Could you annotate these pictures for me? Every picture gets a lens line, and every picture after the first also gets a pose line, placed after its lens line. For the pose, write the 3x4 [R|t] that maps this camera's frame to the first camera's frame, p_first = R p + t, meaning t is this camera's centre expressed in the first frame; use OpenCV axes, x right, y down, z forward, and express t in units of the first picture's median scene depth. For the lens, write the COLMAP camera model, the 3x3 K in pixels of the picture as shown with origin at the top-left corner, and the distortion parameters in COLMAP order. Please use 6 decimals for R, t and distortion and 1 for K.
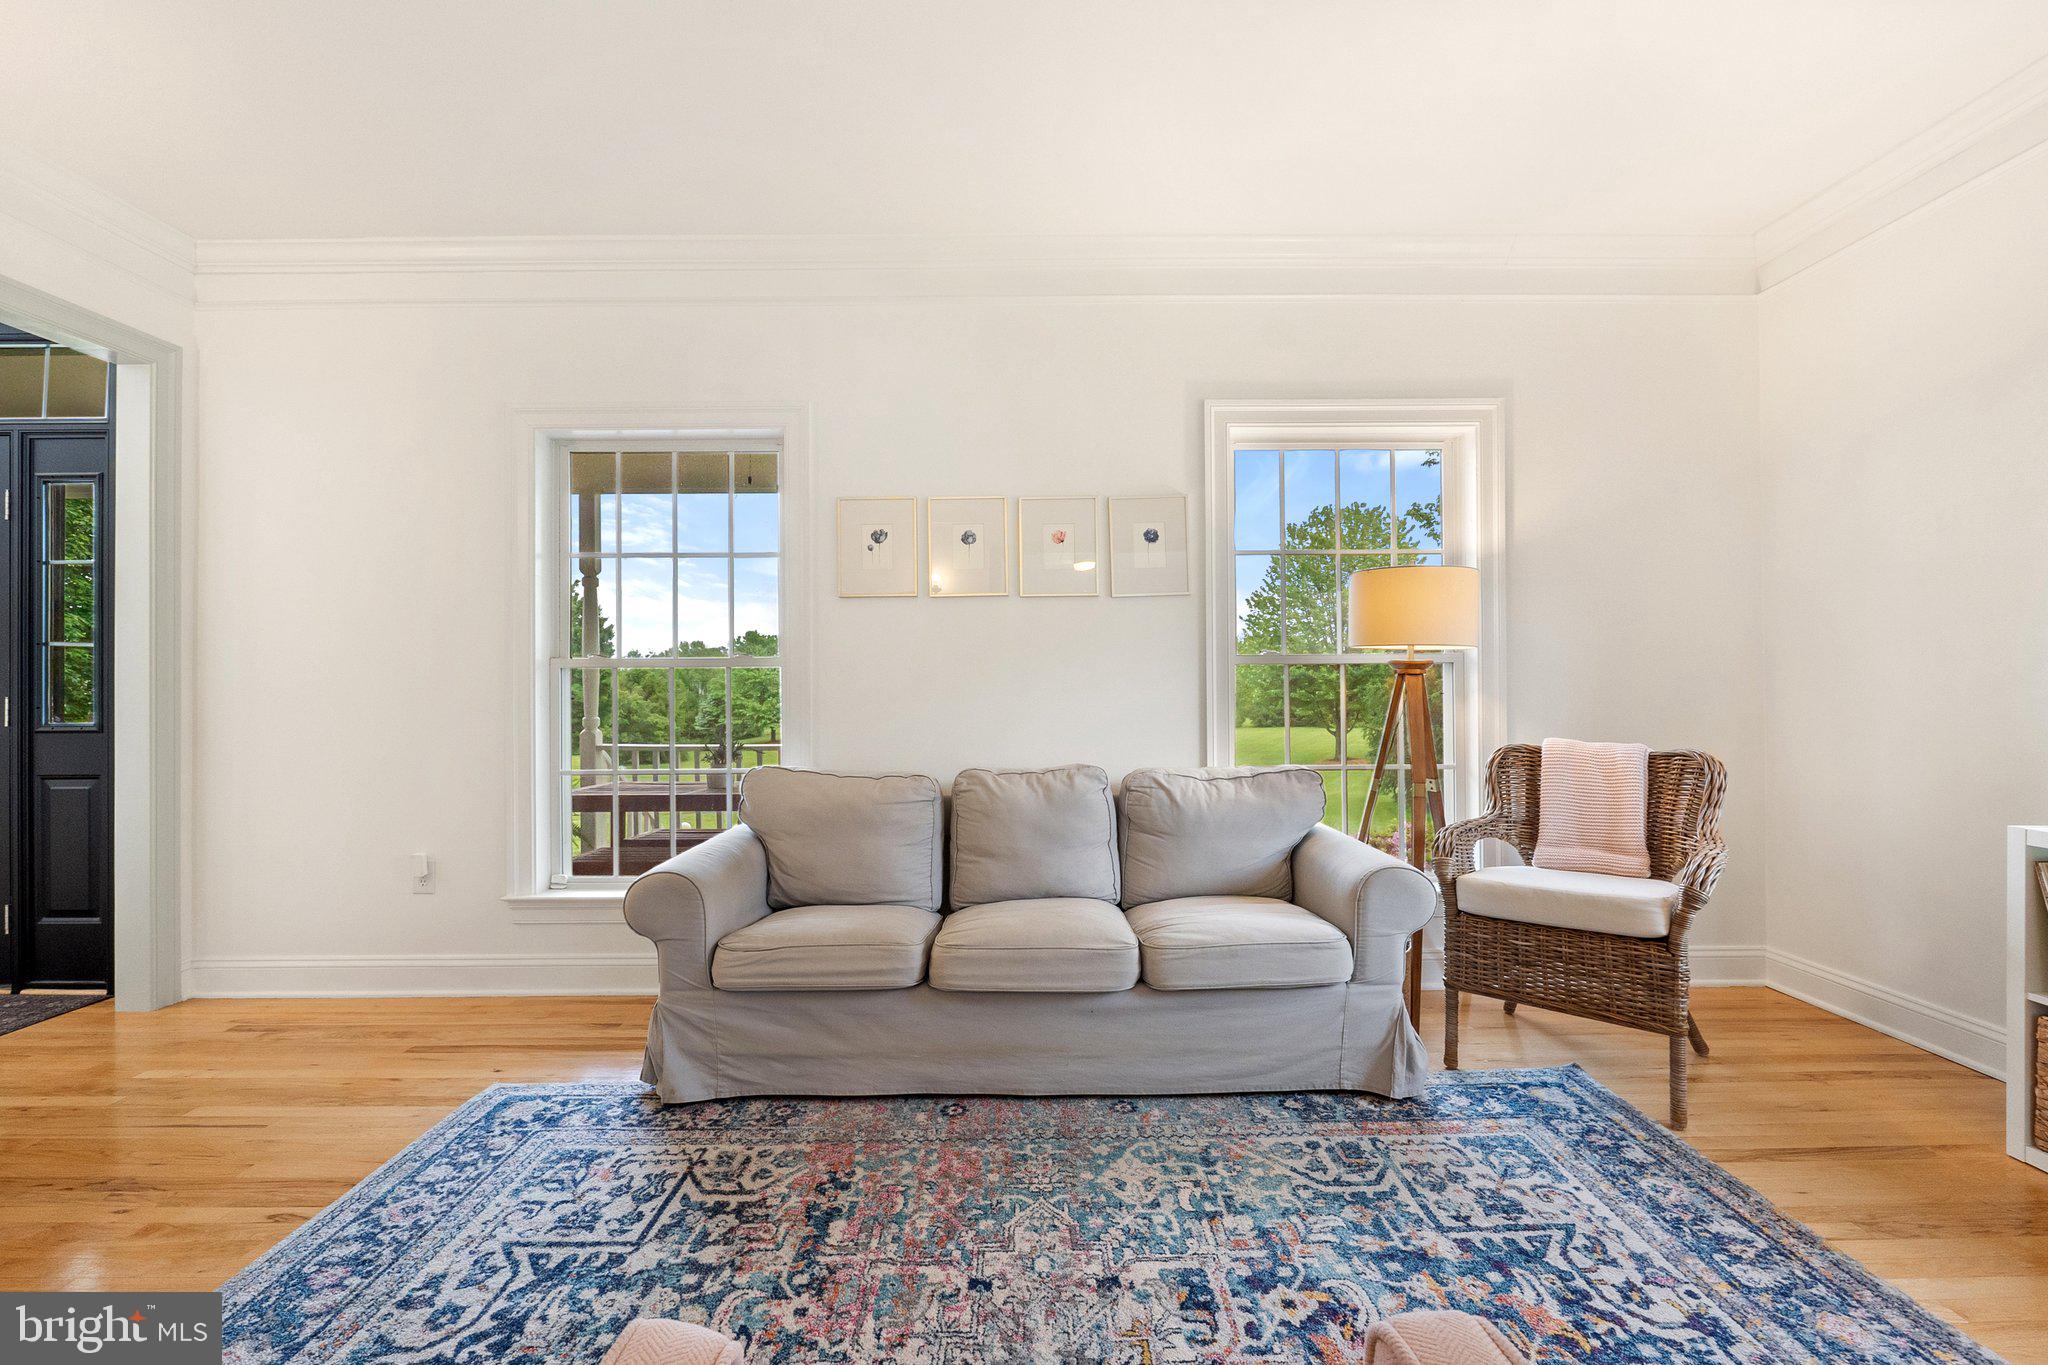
lens RADIAL K [[878.4, 0, 1020.4], [0, 878.4, 692.5], [0, 0, 1]] dist [-0.008421, -0.000266]
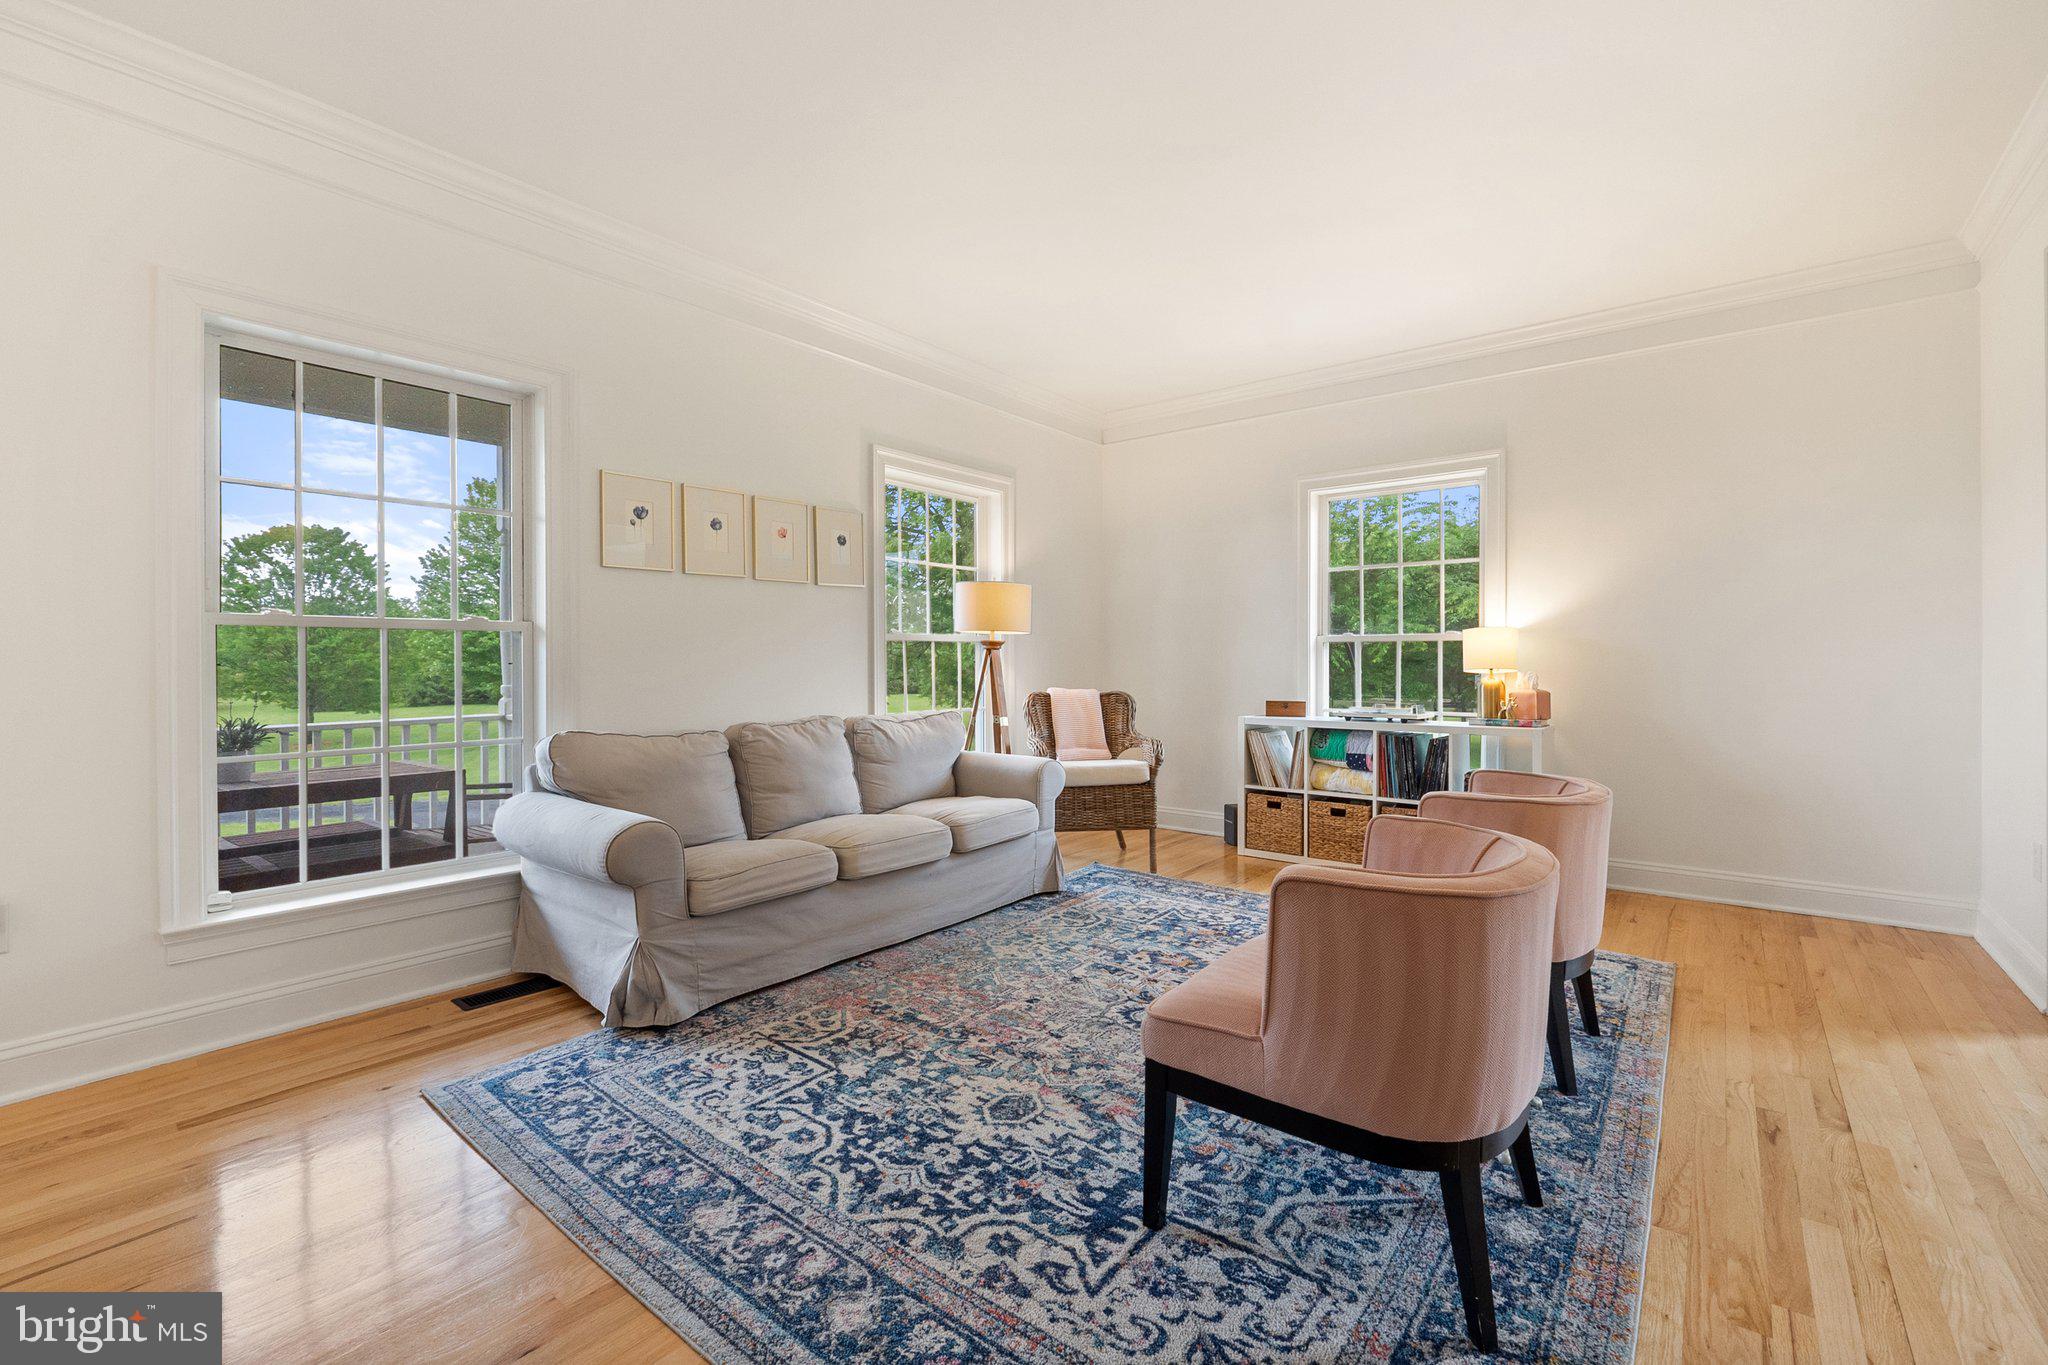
lens RADIAL K [[878.4, 0, 1020.4], [0, 878.4, 692.5], [0, 0, 1]] dist [-0.008421, -0.000266]
pose [[0.628383, -0.023663, 0.777544, -1.067970], [0.000783, 0.999556, 0.029786, 0.013642], [-0.777903, -0.018108, 0.628123, -0.043764]]
